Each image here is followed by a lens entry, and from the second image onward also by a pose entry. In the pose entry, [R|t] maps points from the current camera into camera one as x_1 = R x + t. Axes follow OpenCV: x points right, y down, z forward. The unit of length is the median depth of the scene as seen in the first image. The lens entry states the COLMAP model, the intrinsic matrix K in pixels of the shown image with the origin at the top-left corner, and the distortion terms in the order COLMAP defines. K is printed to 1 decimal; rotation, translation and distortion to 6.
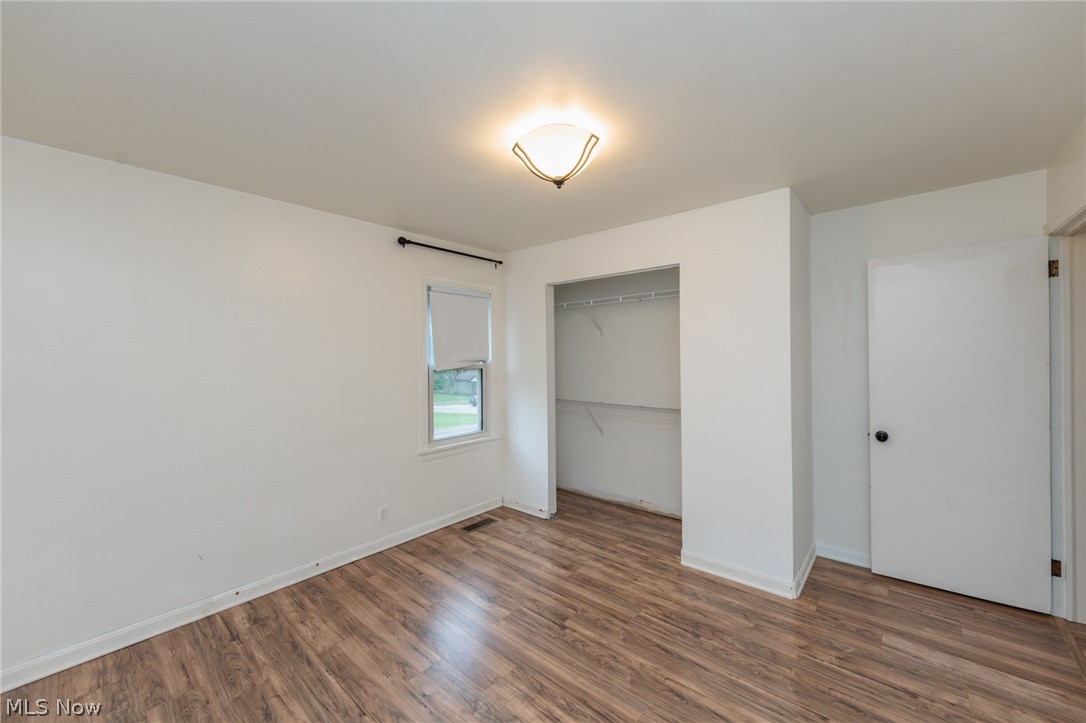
lens RADIAL K [[425.3, 0, 548.0], [0, 425.3, 362.4], [0, 0, 1]] dist [-0.000141, 0.000700]
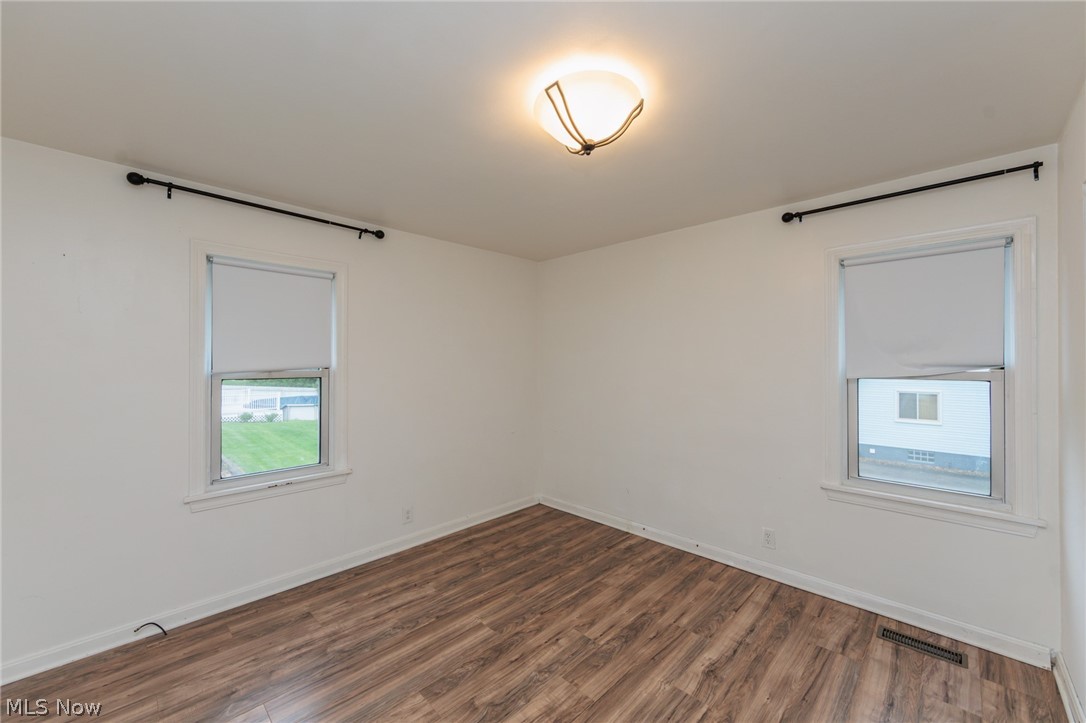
lens RADIAL K [[425.3, 0, 538.7], [0, 425.3, 359.7], [0, 0, 1]] dist [-0.000141, 0.000700]
pose [[-0.071057, 0.007011, -0.997448, 0.603540], [-0.012613, 0.999889, 0.007926, -0.011354], [0.997392, 0.013144, -0.070961, 0.680846]]
